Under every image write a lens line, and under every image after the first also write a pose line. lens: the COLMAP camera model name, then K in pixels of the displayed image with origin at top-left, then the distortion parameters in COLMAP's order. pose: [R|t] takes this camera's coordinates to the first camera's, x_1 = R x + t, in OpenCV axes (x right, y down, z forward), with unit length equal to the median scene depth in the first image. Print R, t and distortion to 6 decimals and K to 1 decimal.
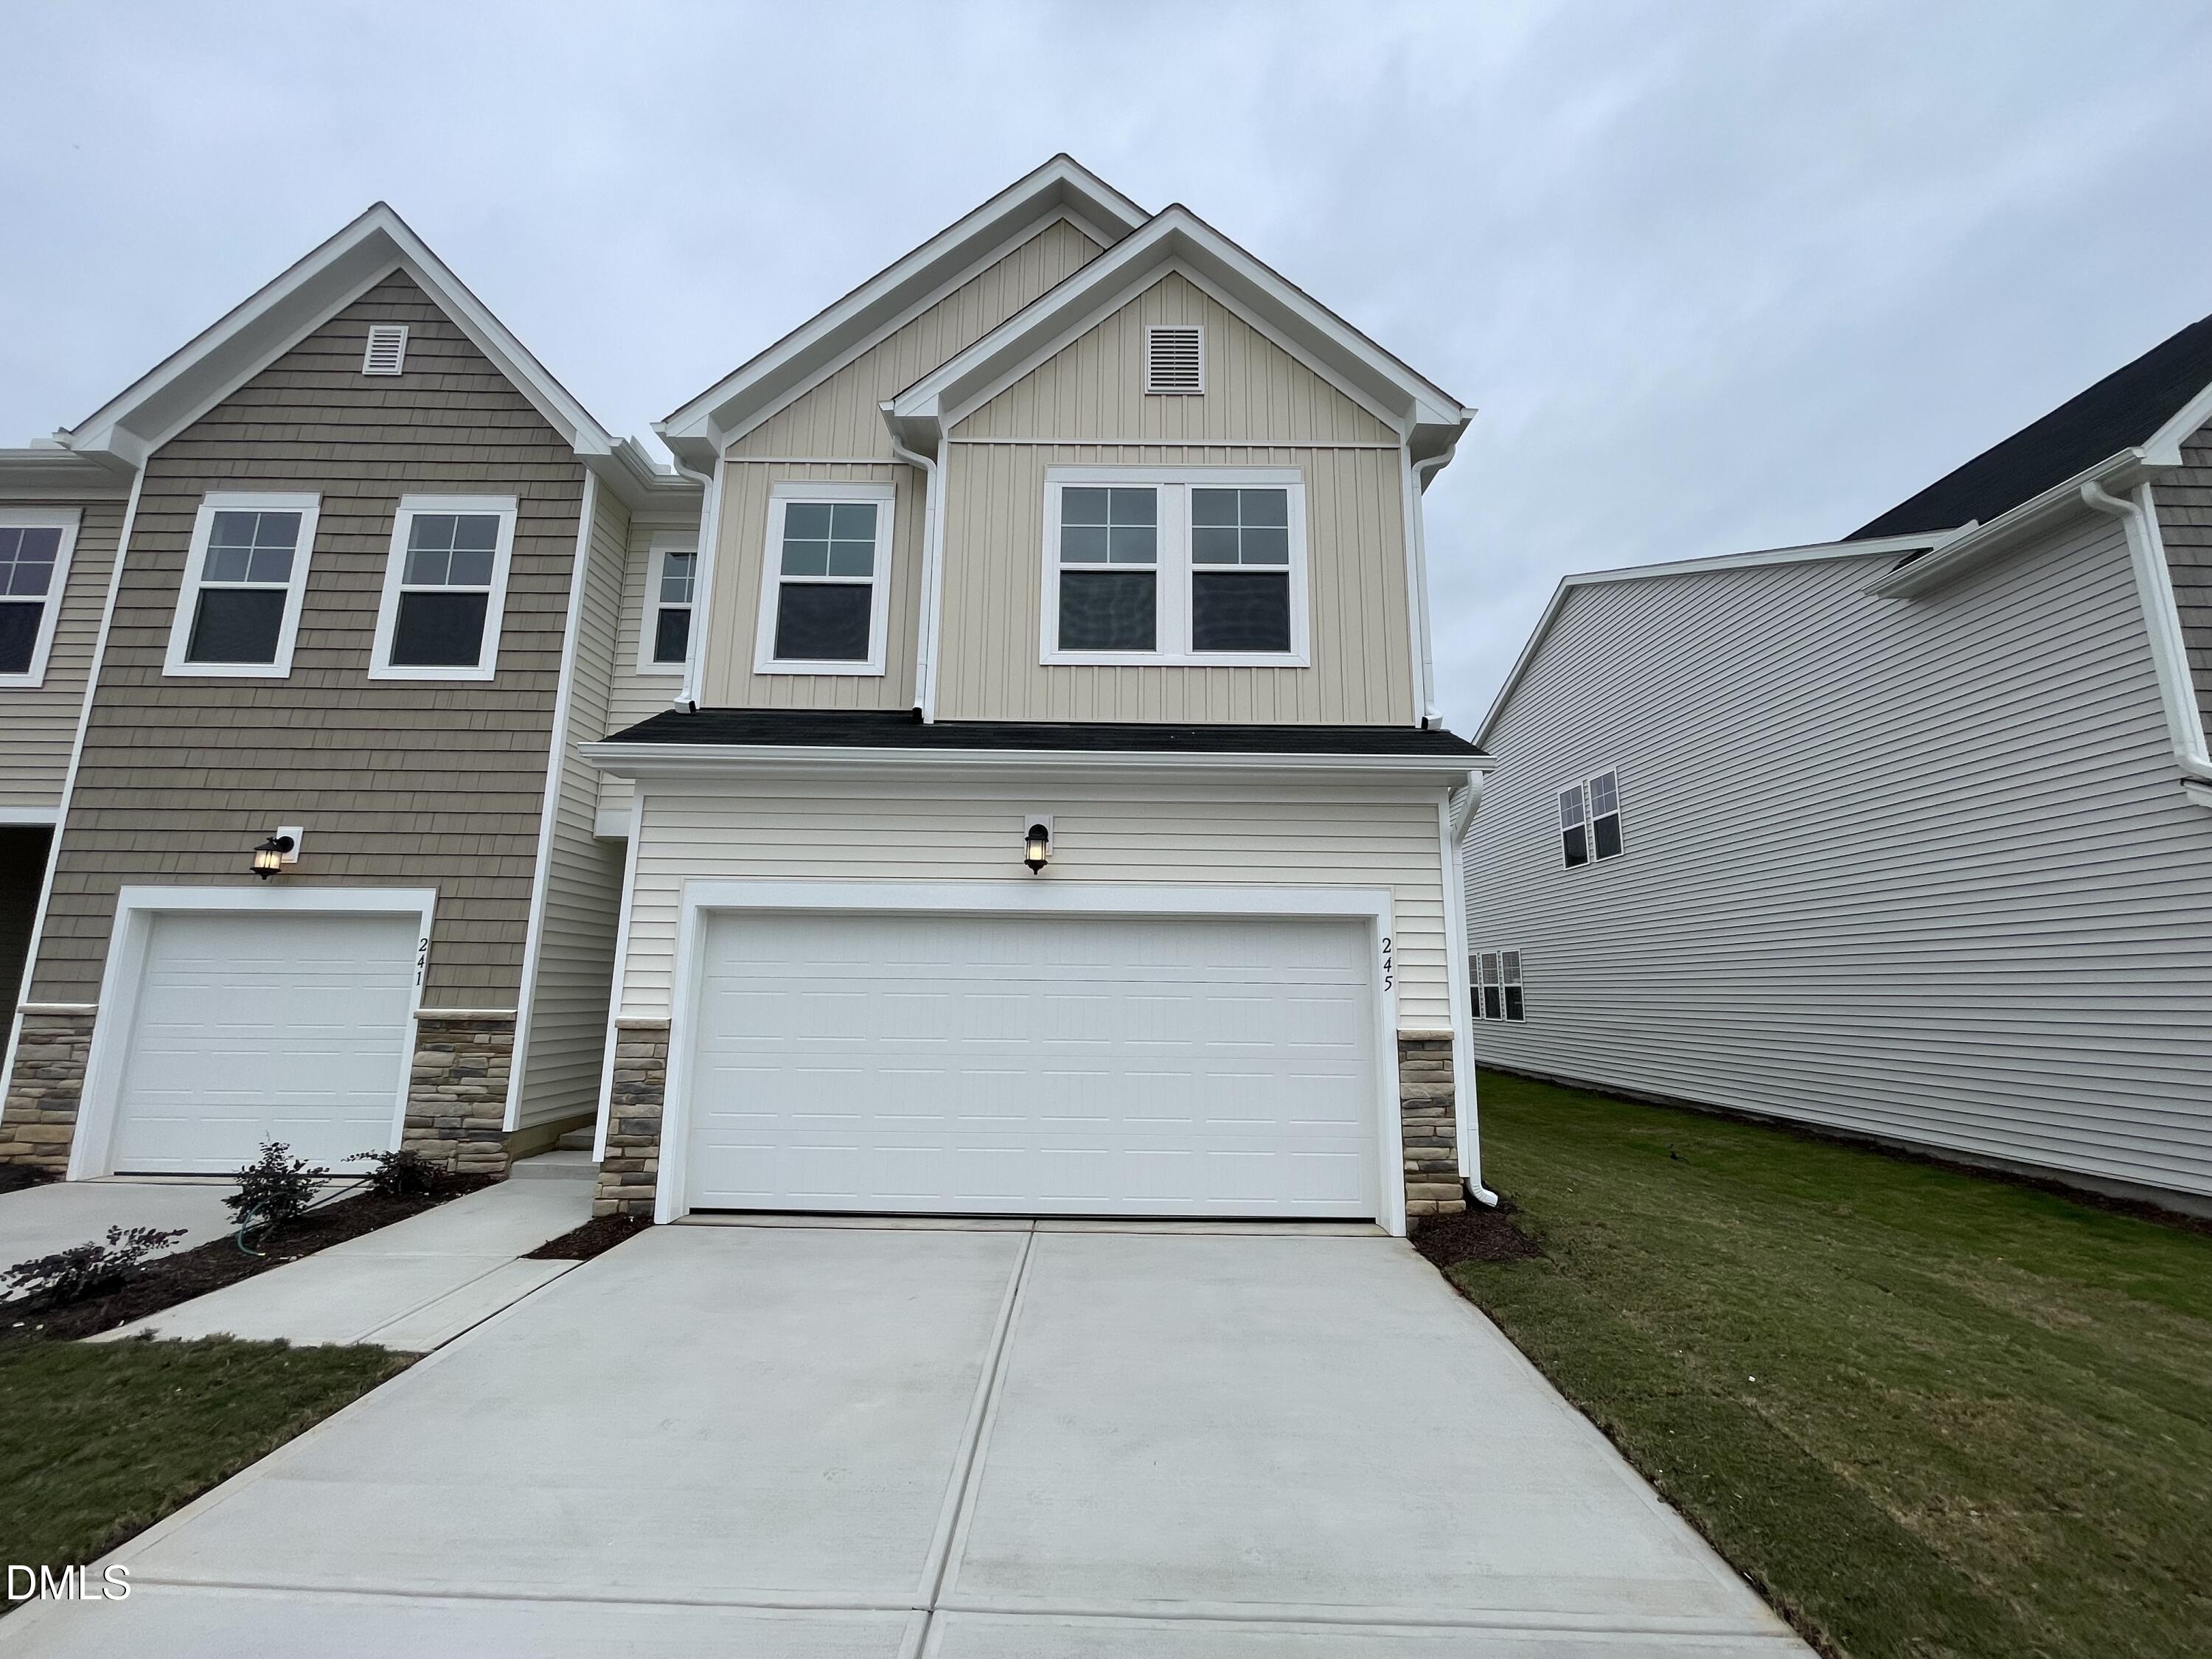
lens RADIAL K [[890.0, 0, 1106.0], [0, 890.0, 829.5], [0, 0, 1]] dist [-0.012827, 0.007924]
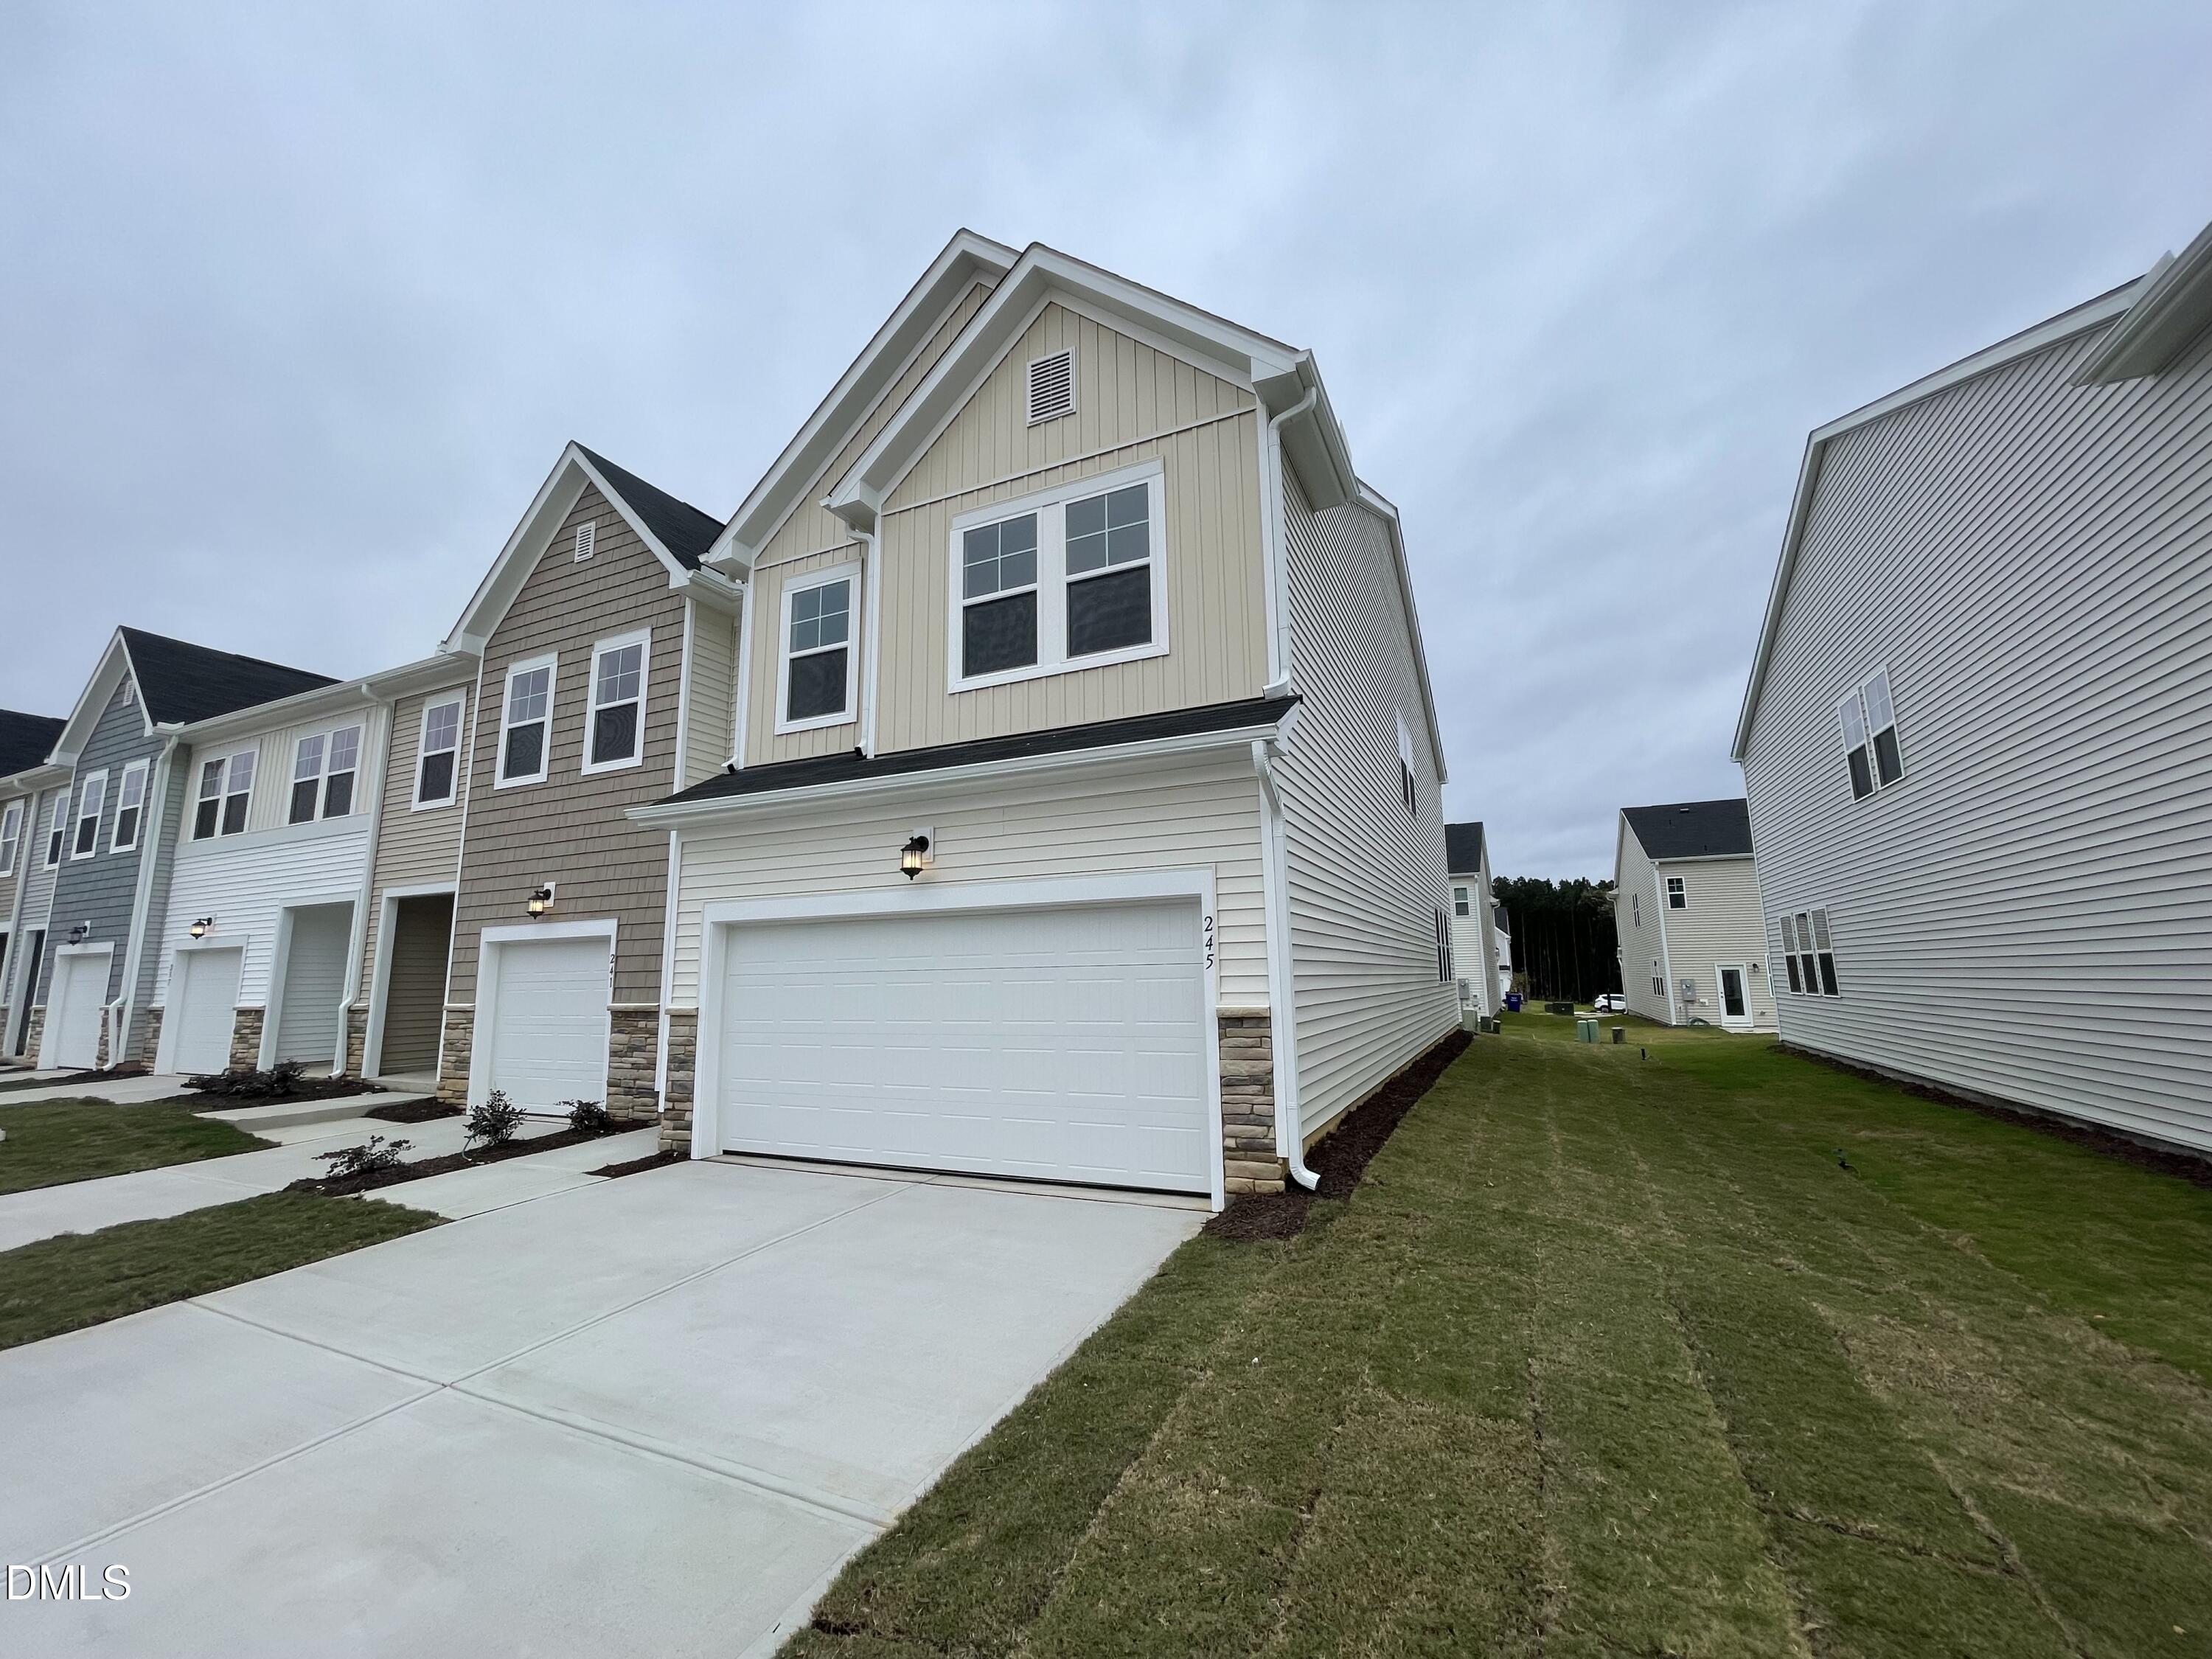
lens RADIAL K [[888.9, 0, 1106.0], [0, 888.9, 829.5], [0, 0, 1]] dist [-0.002949, -0.000597]
pose [[0.905856, -0.097565, -0.412196, 0.554123], [0.102893, 0.994649, -0.009309, 0.019059], [0.410898, -0.033980, 0.911048, 0.036199]]
